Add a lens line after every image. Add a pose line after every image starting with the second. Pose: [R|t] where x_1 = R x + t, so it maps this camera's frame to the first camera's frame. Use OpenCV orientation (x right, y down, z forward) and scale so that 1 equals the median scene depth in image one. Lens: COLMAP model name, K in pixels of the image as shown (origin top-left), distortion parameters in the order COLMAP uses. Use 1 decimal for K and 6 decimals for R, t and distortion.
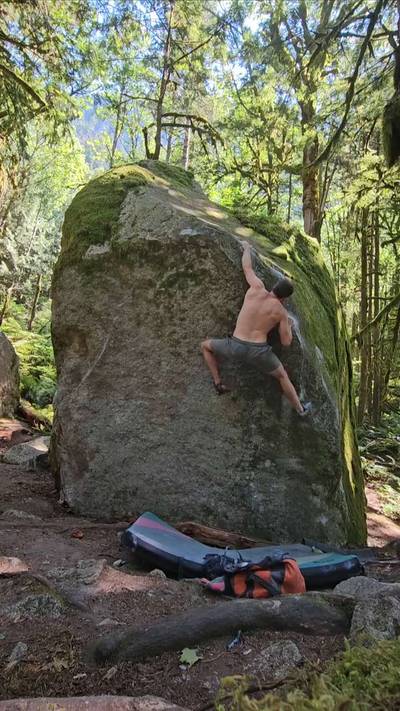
lens RADIAL K [[363.8, 0, 200.0], [0, 363.8, 355.5], [0, 0, 1]] dist [-0.003210, -0.000374]
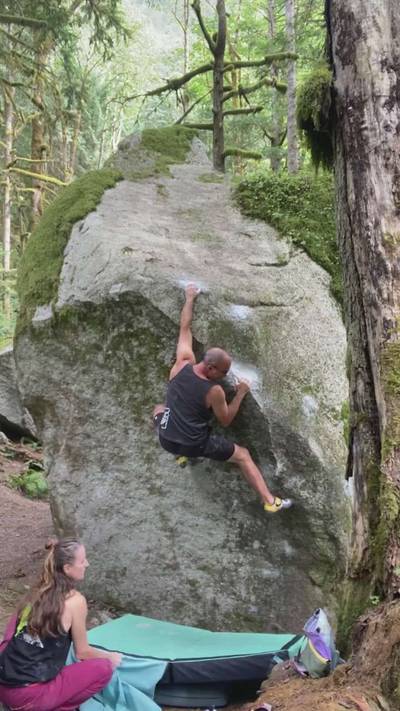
lens RADIAL K [[532.7, 0, 200.0], [0, 532.7, 355.5], [0, 0, 1]] dist [0.033934, -0.006023]
pose [[0.930111, -0.111272, -0.350019, 0.528092], [0.151844, 0.984243, 0.090603, -0.251250], [0.334422, -0.137419, 0.932351, -0.113287]]
